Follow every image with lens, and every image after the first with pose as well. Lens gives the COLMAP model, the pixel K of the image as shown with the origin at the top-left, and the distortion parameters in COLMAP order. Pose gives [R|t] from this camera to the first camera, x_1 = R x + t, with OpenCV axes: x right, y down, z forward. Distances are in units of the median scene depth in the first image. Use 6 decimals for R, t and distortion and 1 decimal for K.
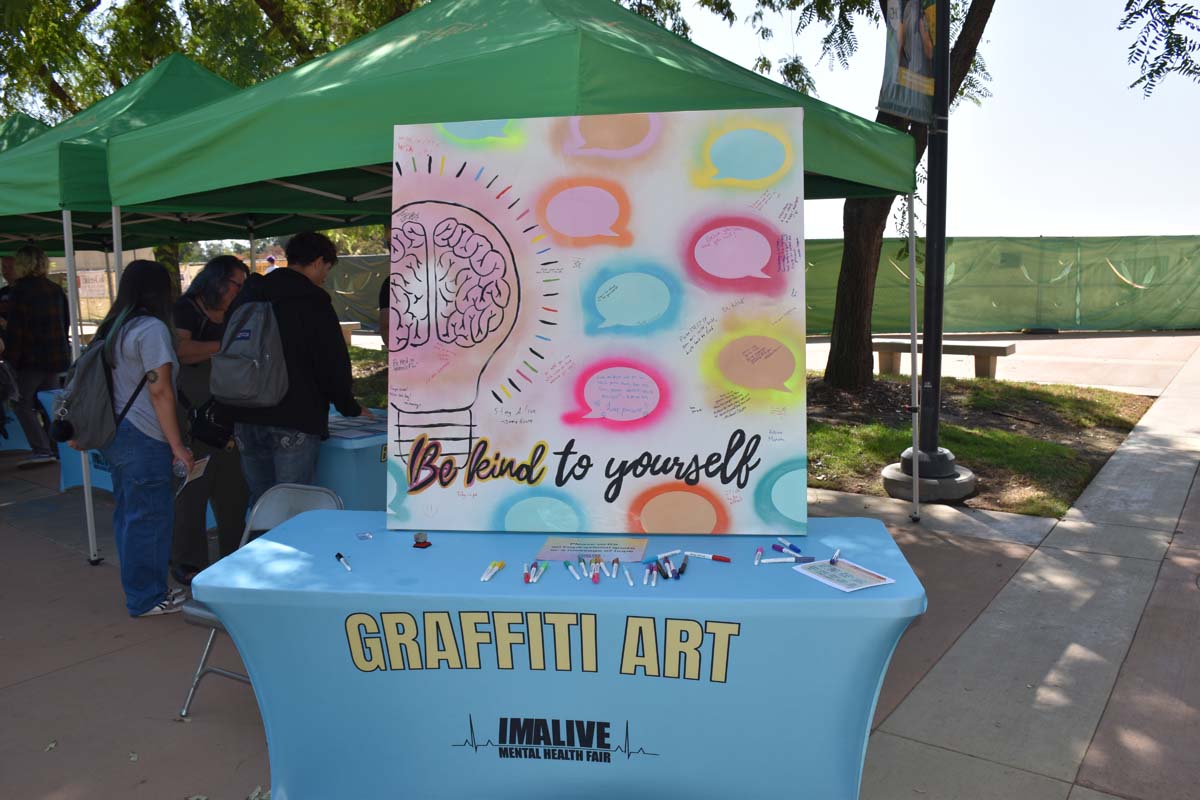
lens RADIAL K [[938.2, 0, 579.9], [0, 938.2, 393.4], [0, 0, 1]] dist [-0.148546, 0.097673]
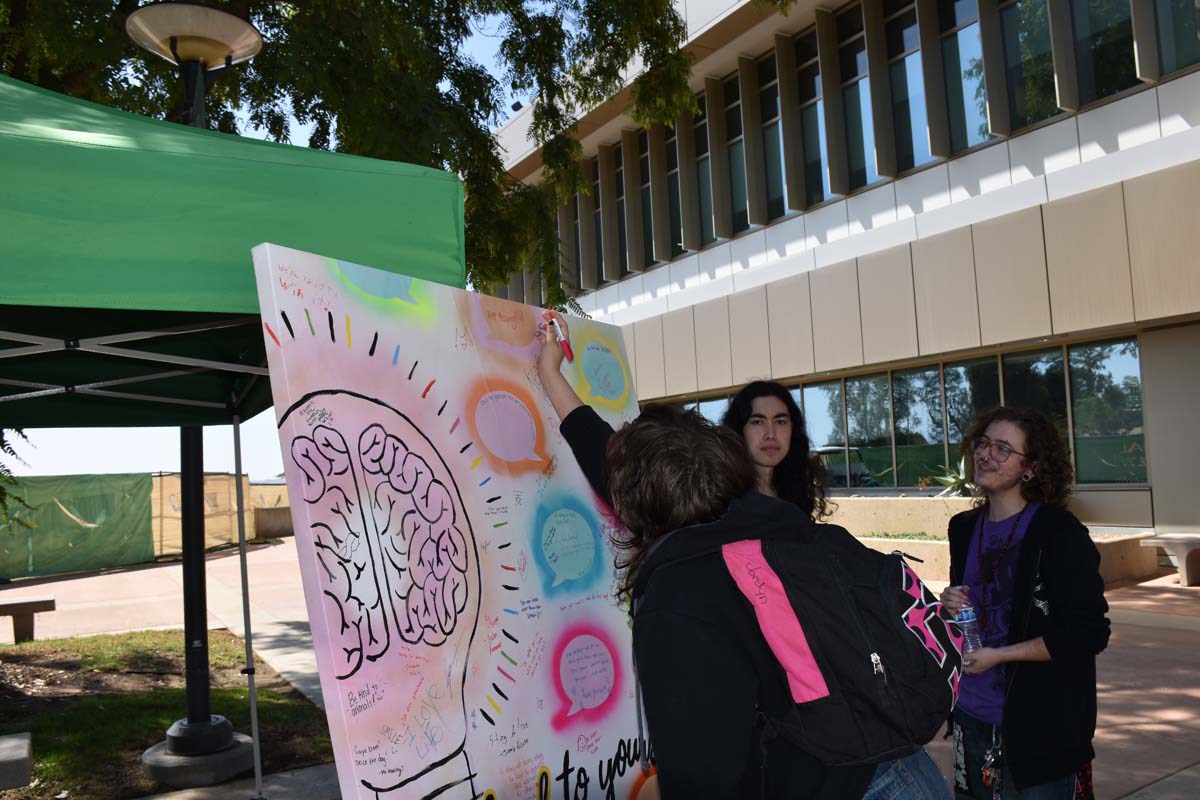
lens RADIAL K [[938.2, 0, 597.3], [0, 938.2, 411.9], [0, 0, 1]] dist [-0.148546, 0.097673]
pose [[0.358833, 0.065514, 0.931100, -0.629247], [0.164521, 0.977477, -0.132181, -0.098545], [-0.918788, 0.200616, 0.339972, 0.684293]]
